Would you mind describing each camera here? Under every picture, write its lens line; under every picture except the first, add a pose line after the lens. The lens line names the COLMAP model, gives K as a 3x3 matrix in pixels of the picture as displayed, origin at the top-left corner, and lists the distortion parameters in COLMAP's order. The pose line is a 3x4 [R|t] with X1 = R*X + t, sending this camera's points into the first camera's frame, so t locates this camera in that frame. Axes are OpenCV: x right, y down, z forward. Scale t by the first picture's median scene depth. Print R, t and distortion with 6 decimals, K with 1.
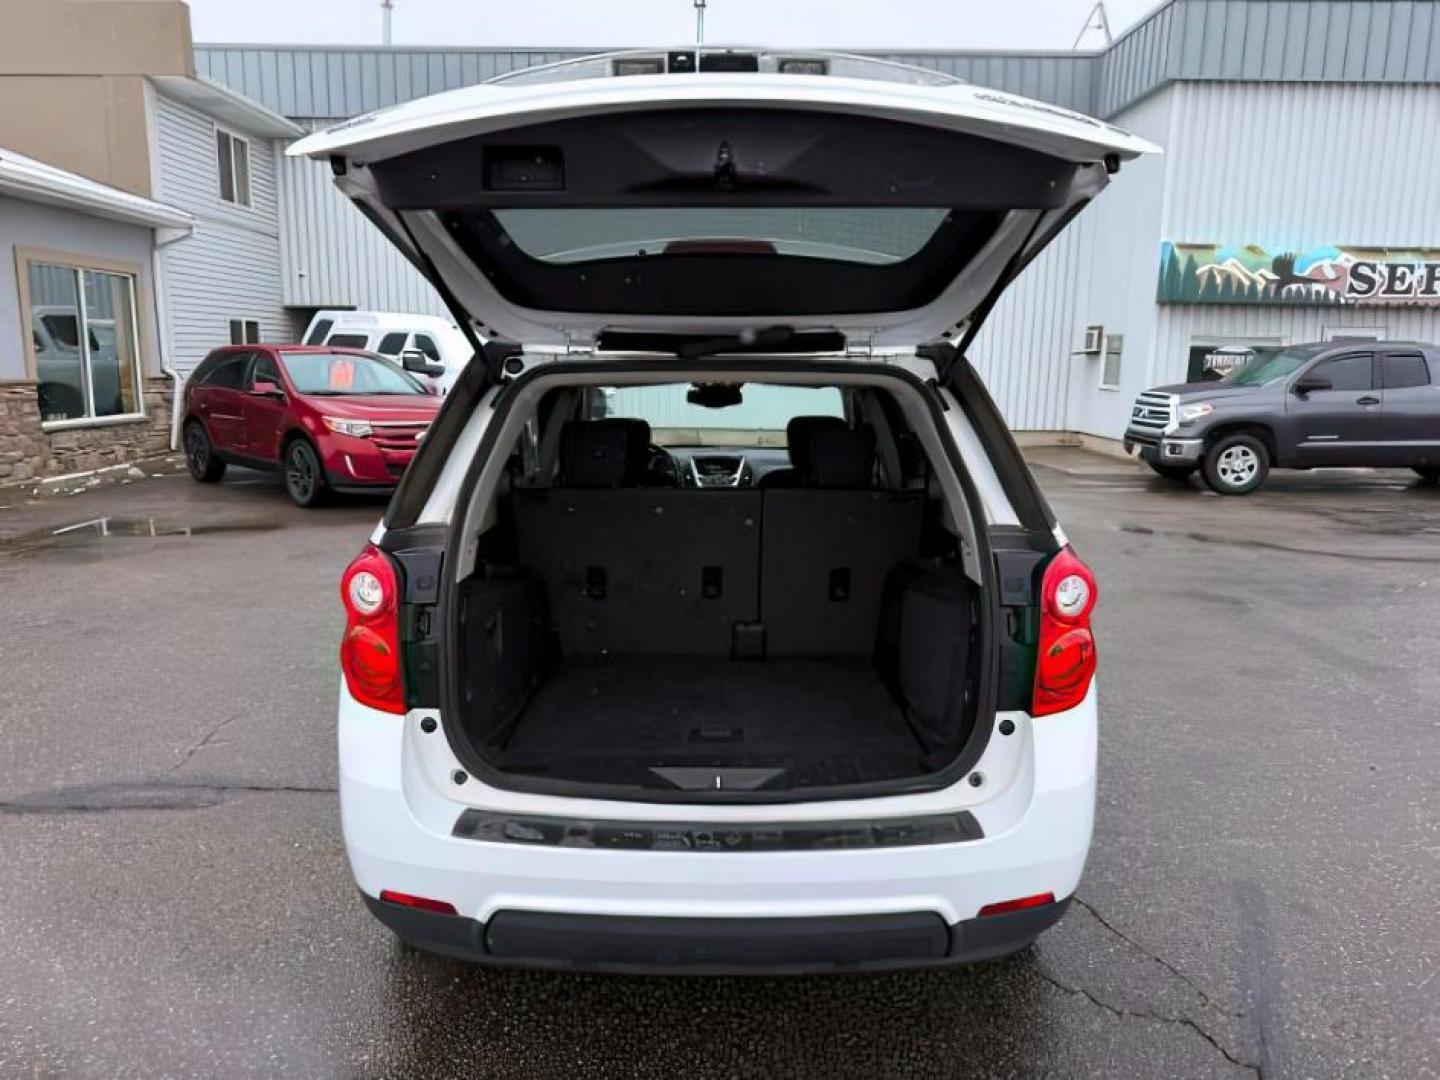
lens RADIAL K [[1018.6, 0, 717.0], [0, 1018.6, 544.9], [0, 0, 1]] dist [0.019140, -0.017530]
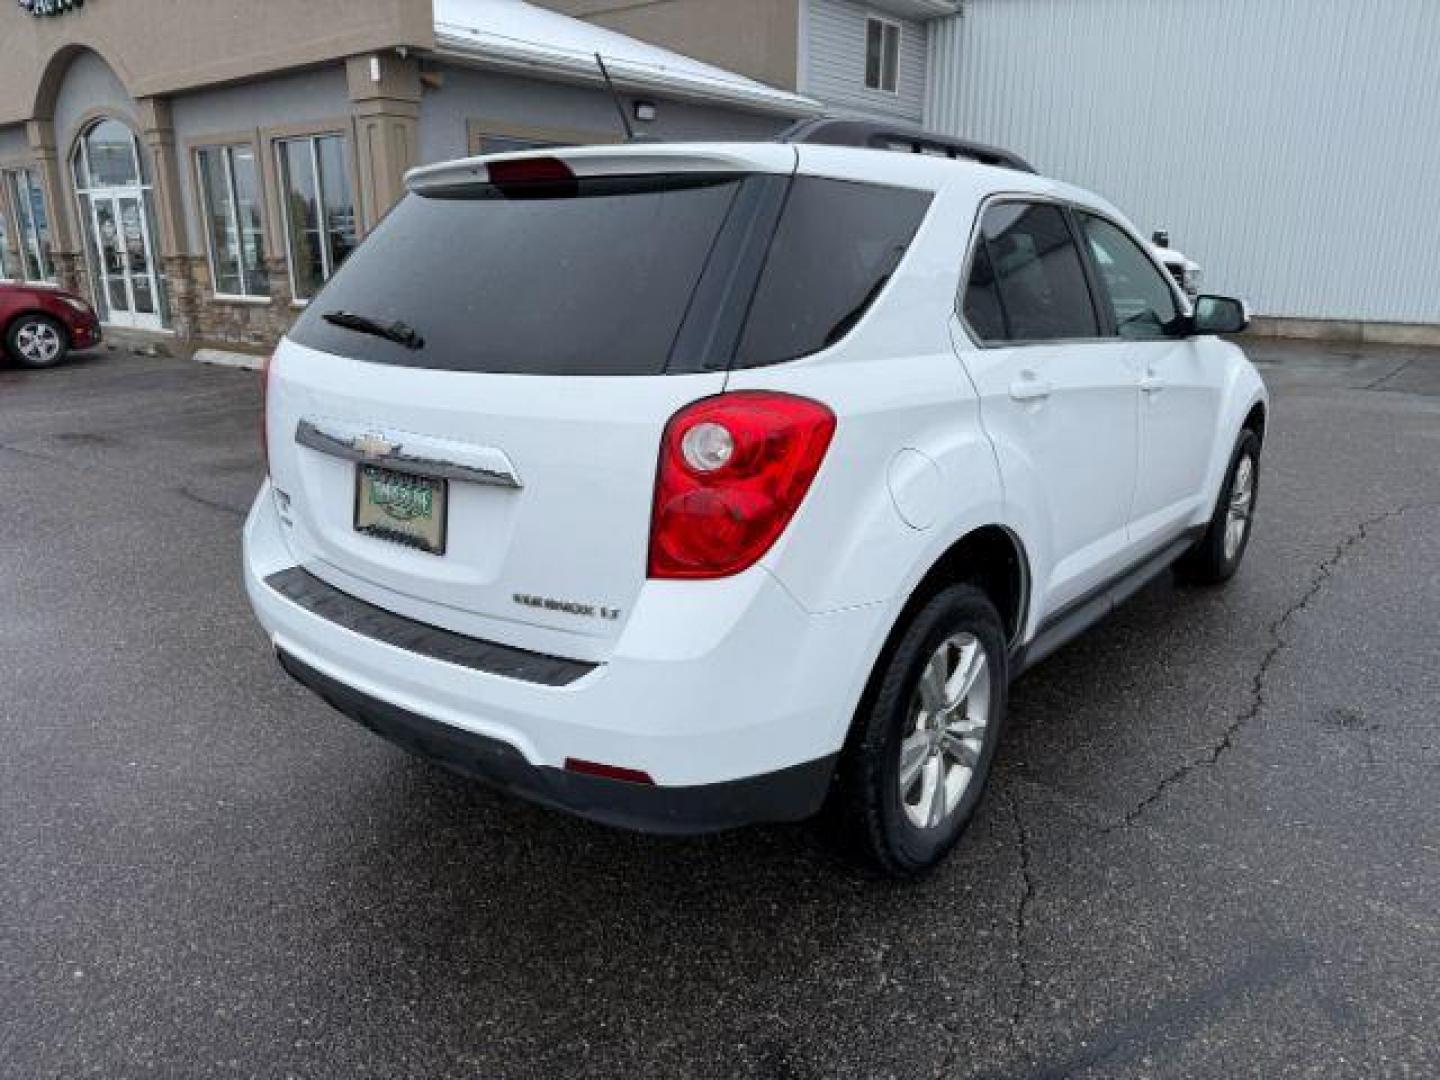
lens RADIAL K [[1018.6, 0, 729.8], [0, 1018.6, 540.9], [0, 0, 1]] dist [0.019140, -0.017530]
pose [[0.791862, 0.163119, -0.588512, 0.150818], [-0.103556, 0.985578, 0.133837, 0.002472], [0.601856, -0.045036, 0.797334, 0.058834]]
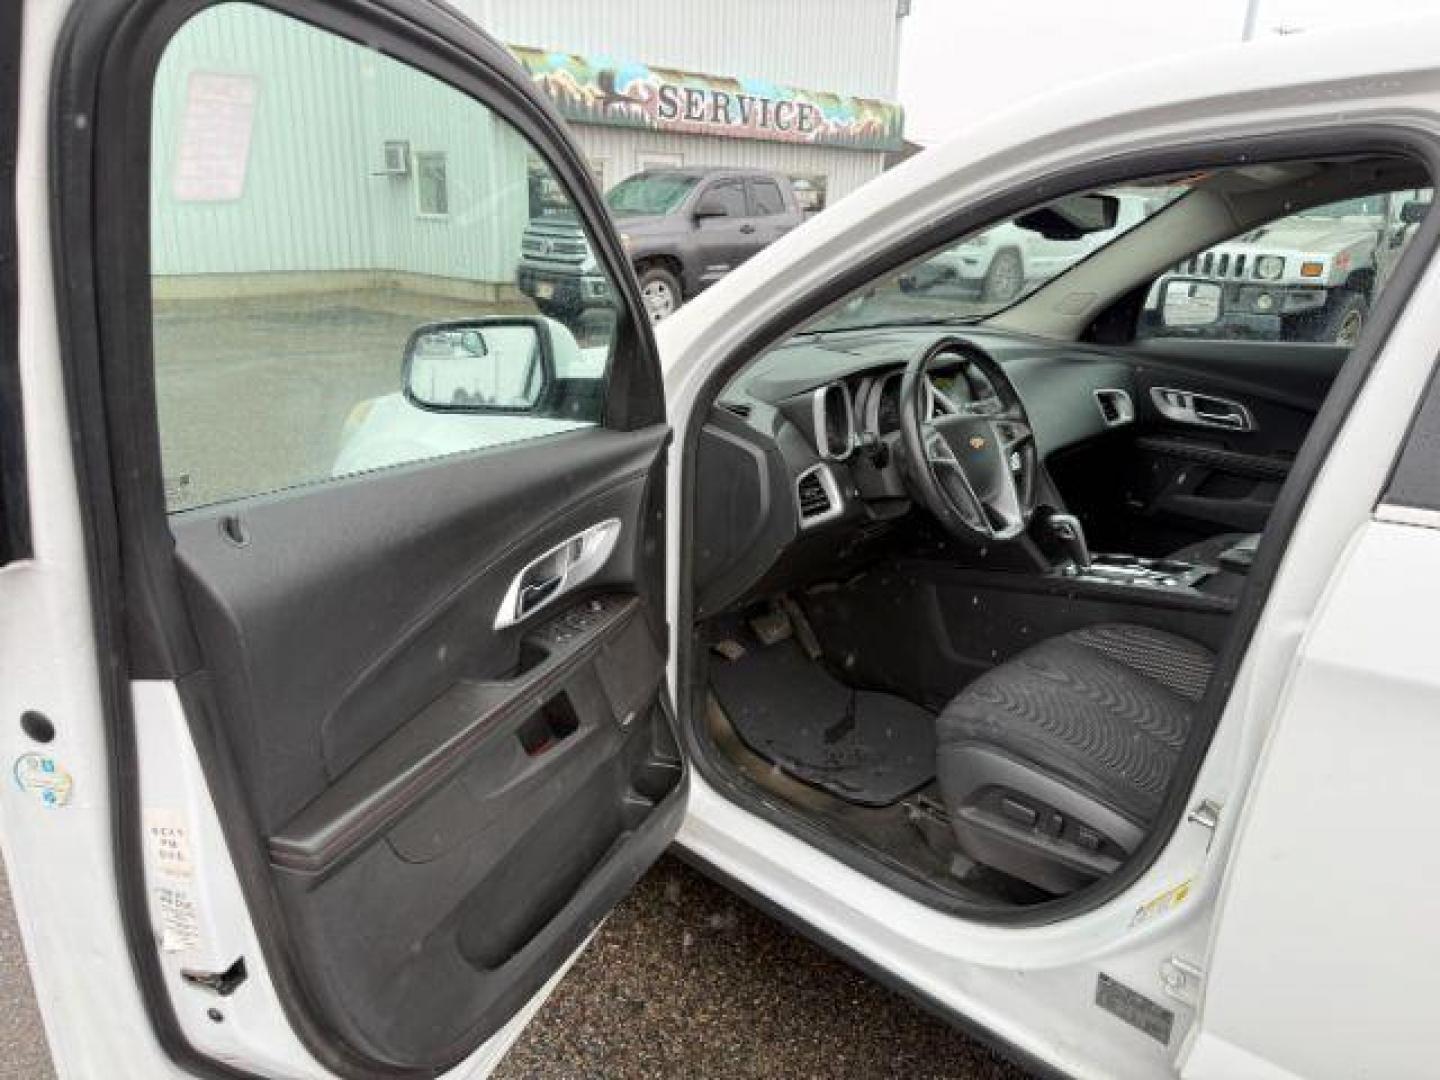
lens RADIAL K [[1018.6, 0, 717.1], [0, 1018.6, 532.7], [0, 0, 1]] dist [0.019140, -0.017530]
pose [[0.711461, -0.212098, 0.669953, -0.124526], [0.111856, 0.975390, 0.190008, -0.048689], [-0.693766, -0.060245, 0.717677, 0.318201]]
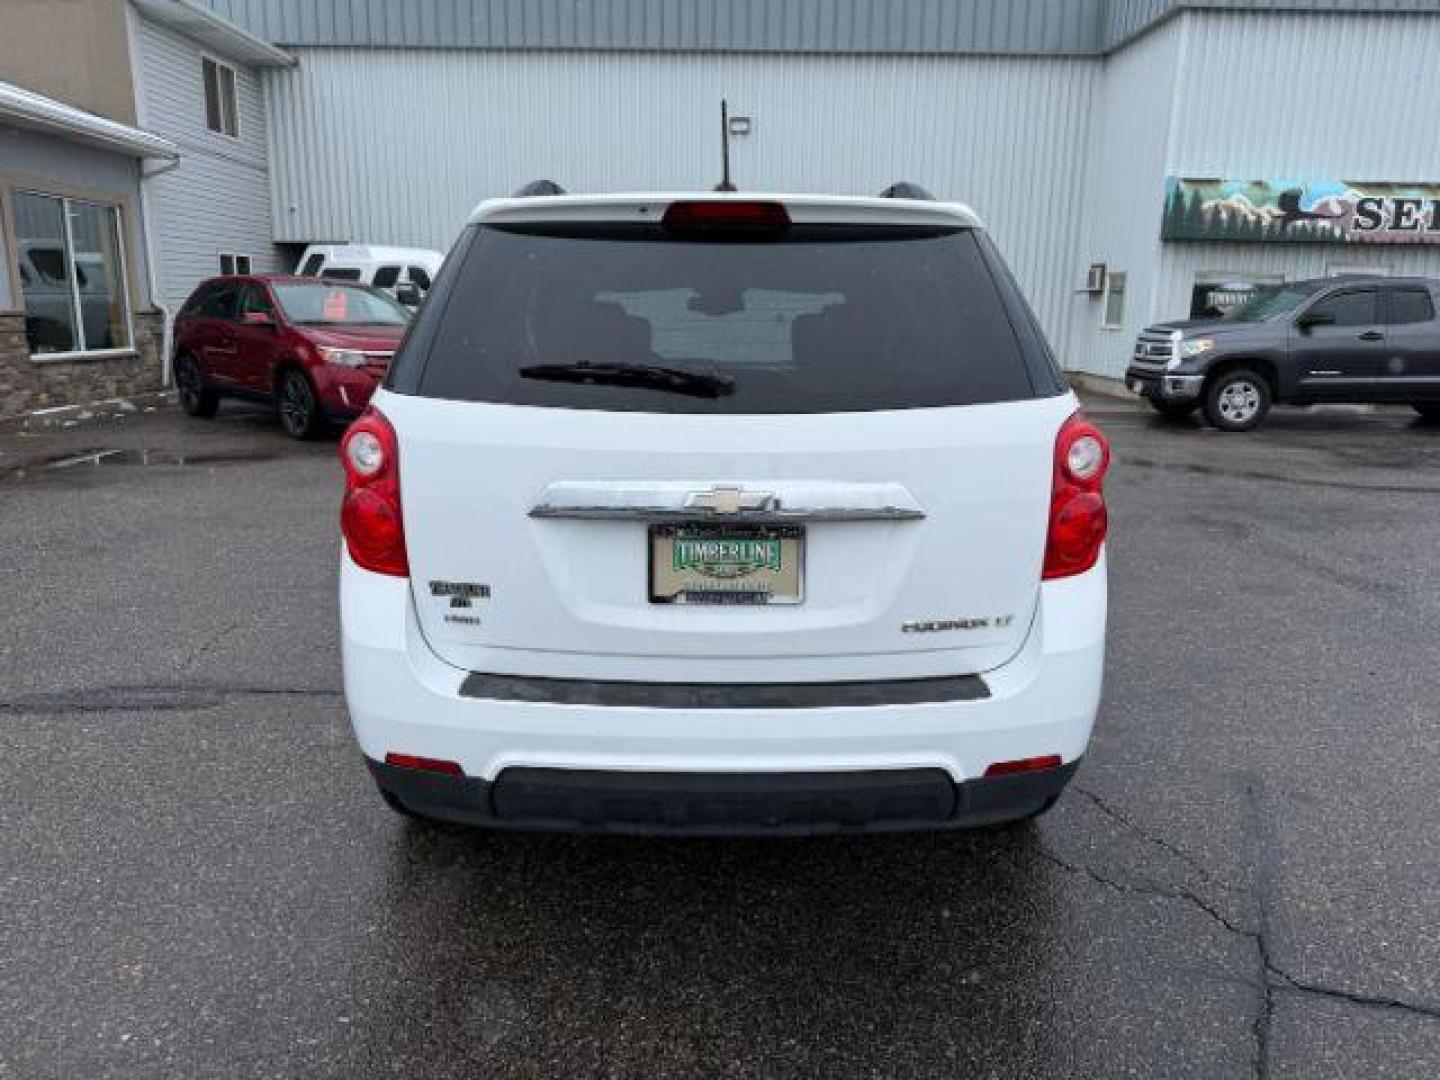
lens RADIAL K [[1018.6, 0, 721.8], [0, 1018.6, 543.3], [0, 0, 1]] dist [0.019140, -0.017530]
pose [[0.999974, 0.000373, 0.007266, -0.001610], [-0.000714, 0.998895, 0.046985, 0.015200], [-0.007240, -0.046989, 0.998869, 0.002769]]
